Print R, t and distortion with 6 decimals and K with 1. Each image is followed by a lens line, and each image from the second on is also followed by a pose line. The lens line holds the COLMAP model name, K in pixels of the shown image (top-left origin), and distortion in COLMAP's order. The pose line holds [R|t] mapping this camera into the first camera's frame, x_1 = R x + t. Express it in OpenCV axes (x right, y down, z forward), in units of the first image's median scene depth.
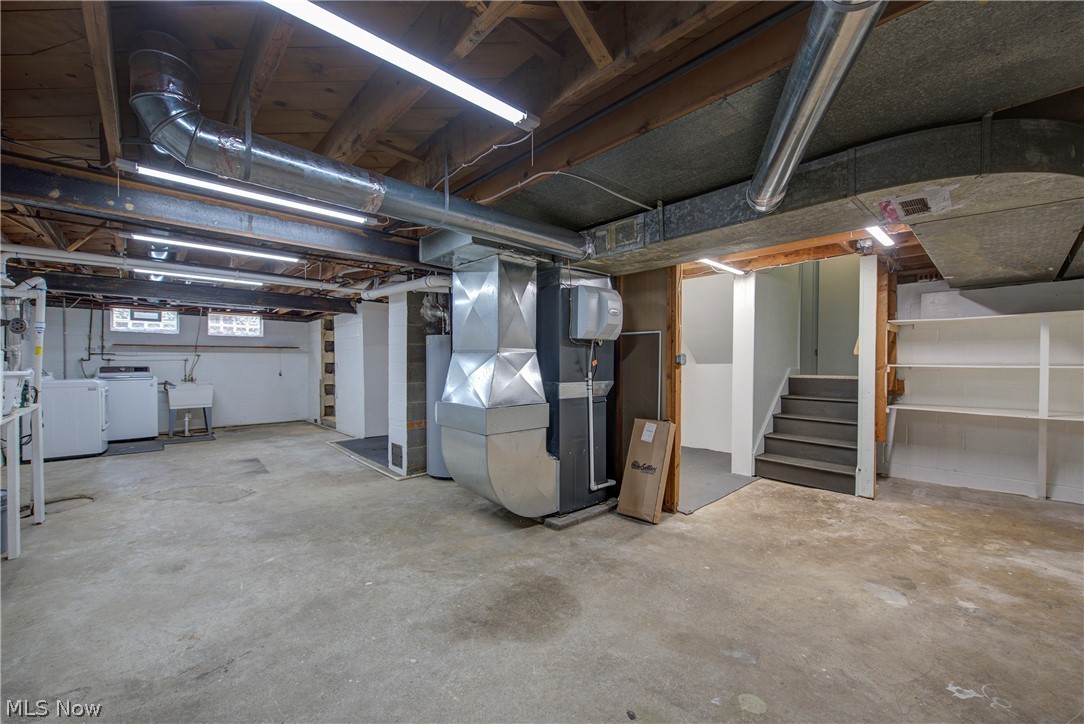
lens RADIAL K [[427.5, 0, 536.9], [0, 427.5, 371.0], [0, 0, 1]] dist [0.002855, -0.001487]
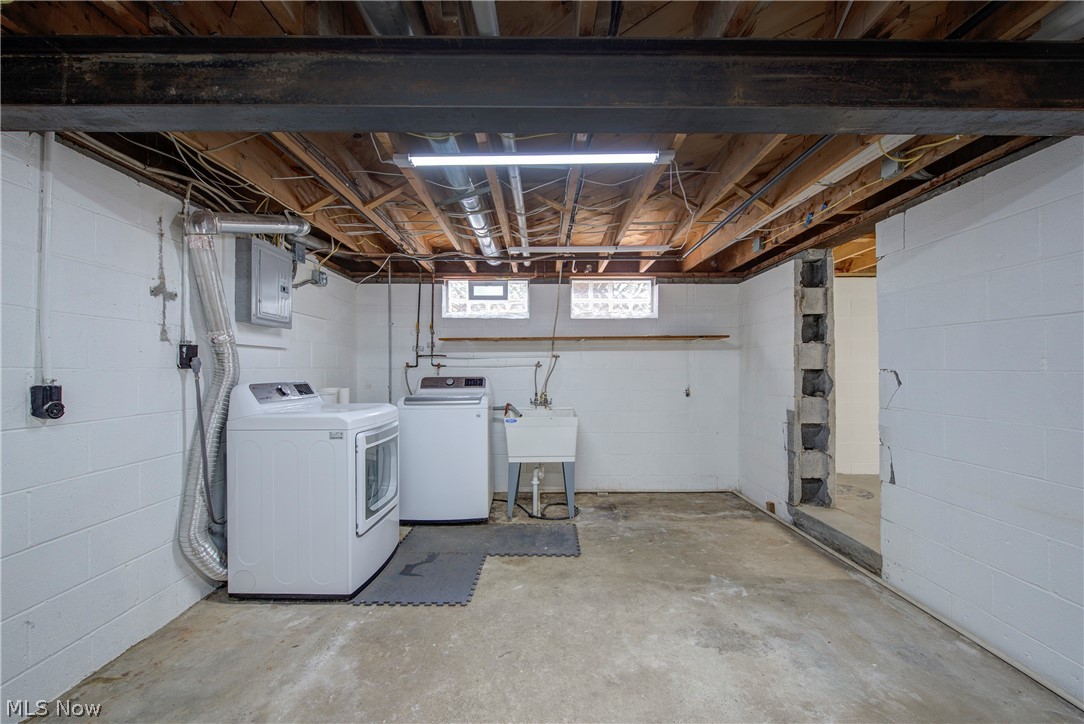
lens RADIAL K [[427.5, 0, 542.8], [0, 427.5, 366.3], [0, 0, 1]] dist [0.002855, -0.001487]
pose [[0.745330, -0.005931, -0.666669, -0.456042], [-0.007944, 0.999810, -0.017776, -0.014413], [0.666648, 0.018545, 0.745142, 0.602917]]
